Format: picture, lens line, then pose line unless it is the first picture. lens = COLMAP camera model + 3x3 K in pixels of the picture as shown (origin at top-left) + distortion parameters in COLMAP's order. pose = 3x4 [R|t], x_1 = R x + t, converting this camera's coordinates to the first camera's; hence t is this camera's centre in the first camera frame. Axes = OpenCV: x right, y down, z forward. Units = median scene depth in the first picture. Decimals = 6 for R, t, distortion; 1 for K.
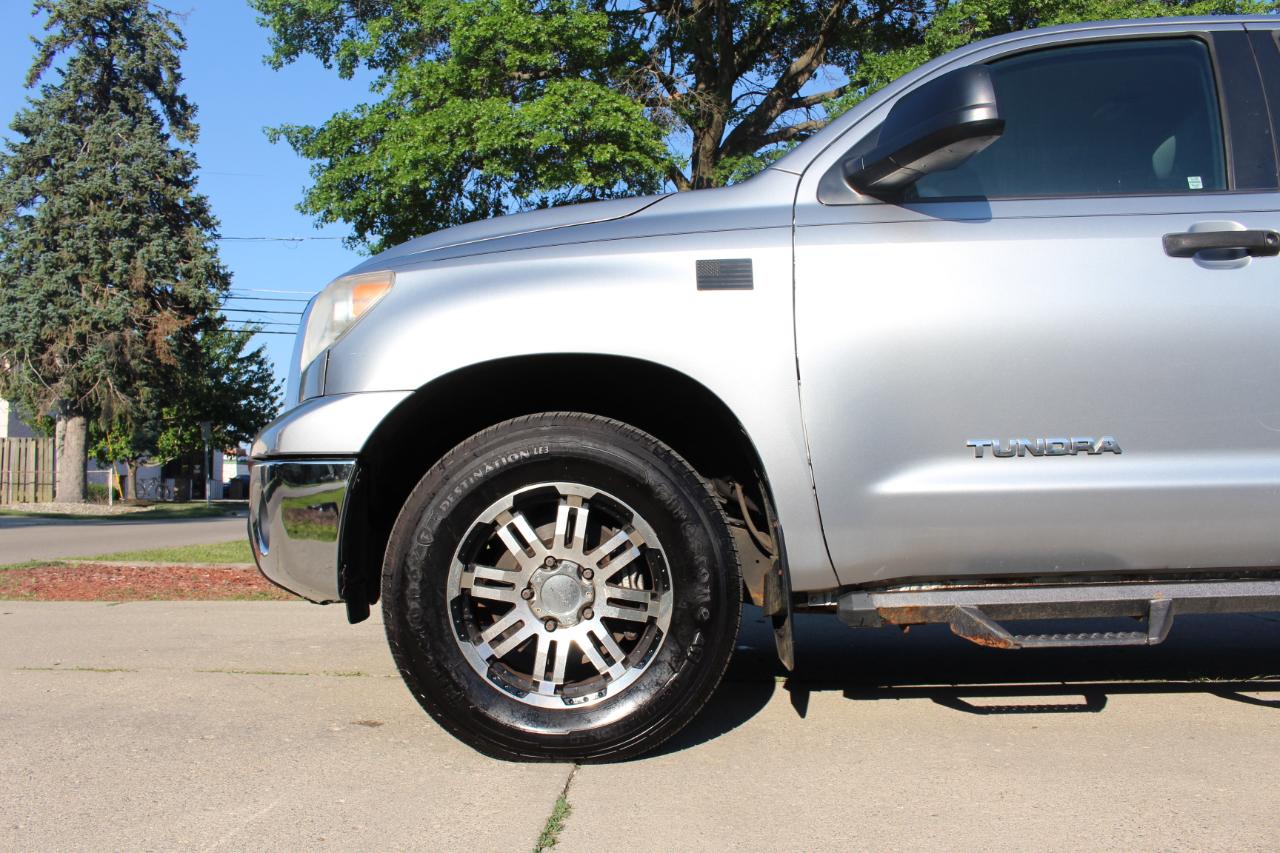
lens RADIAL K [[1051.9, 0, 653.6], [0, 1051.9, 417.3], [0, 0, 1]] dist [-0.139997, 0.100464]
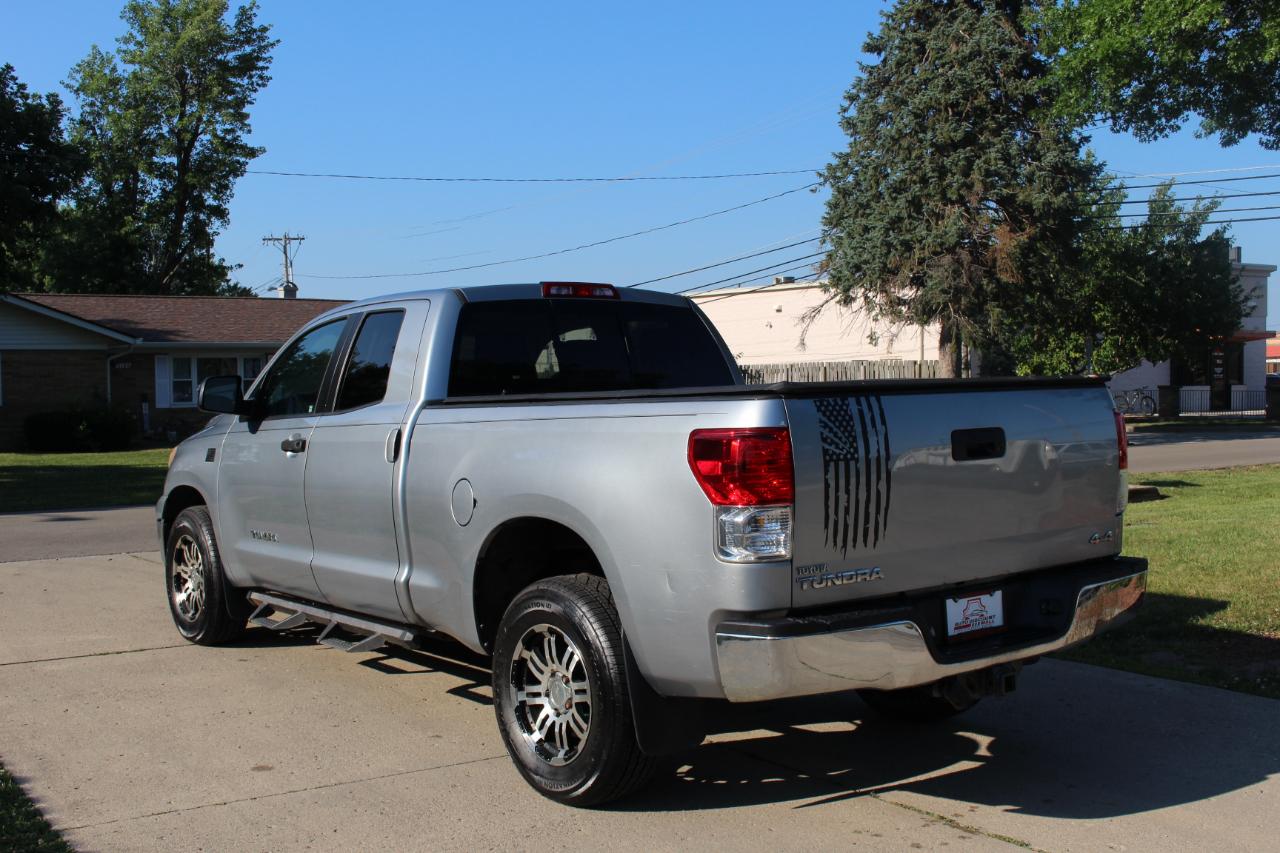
lens RADIAL K [[1382.5, 0, 642.2], [0, 1382.5, 431.1], [0, 0, 1]] dist [-0.040590, 0.000000]
pose [[0.602333, 0.016993, -0.798064, 0.456166], [0.070495, 0.994735, 0.074385, -0.050774], [0.795126, -0.101064, 0.597964, -0.014636]]
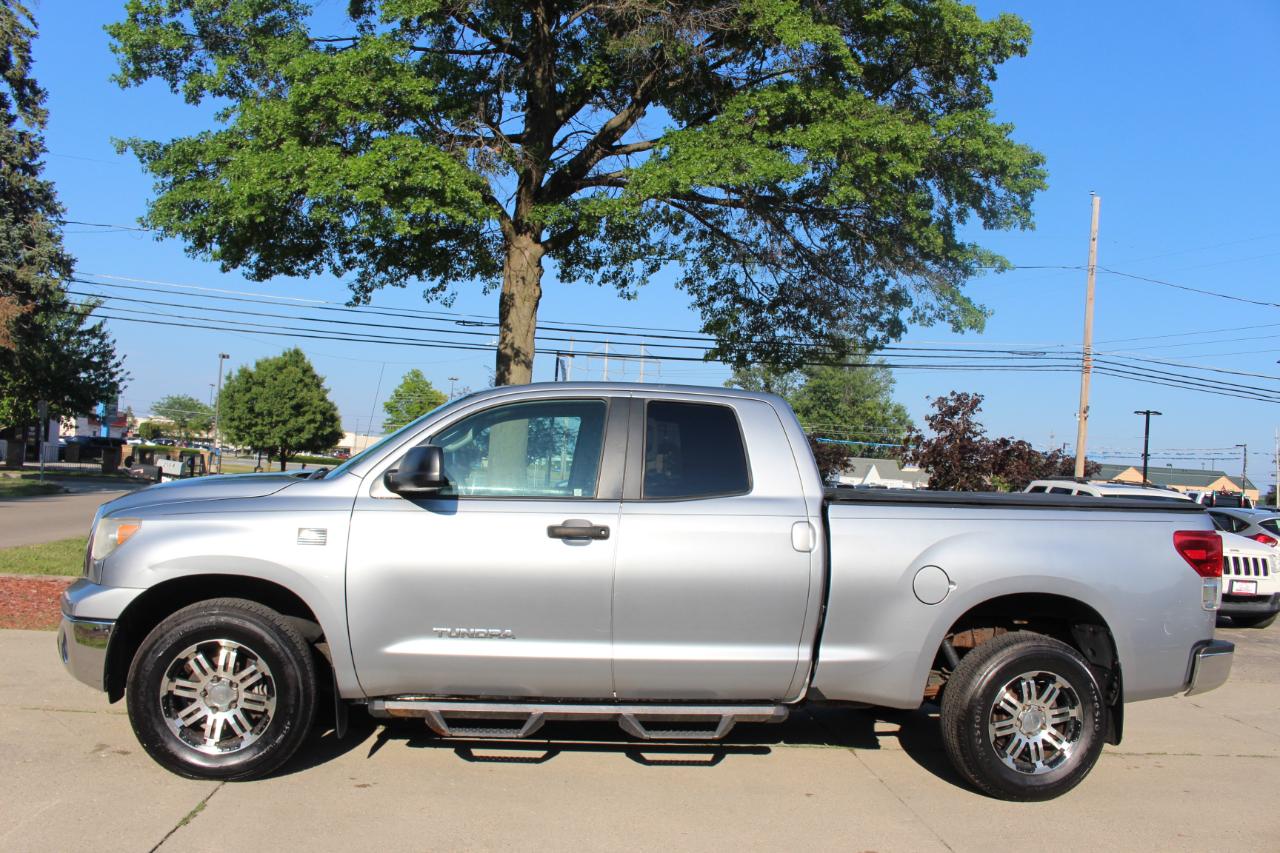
lens RADIAL K [[1051.9, 0, 636.4], [0, 1051.9, 423.9], [0, 0, 1]] dist [-0.139997, 0.100464]
pose [[0.991105, 0.059058, 0.119259, 0.059463], [-0.062577, 0.997702, 0.025980, -0.060996], [-0.117450, -0.033212, 0.992523, -0.136172]]
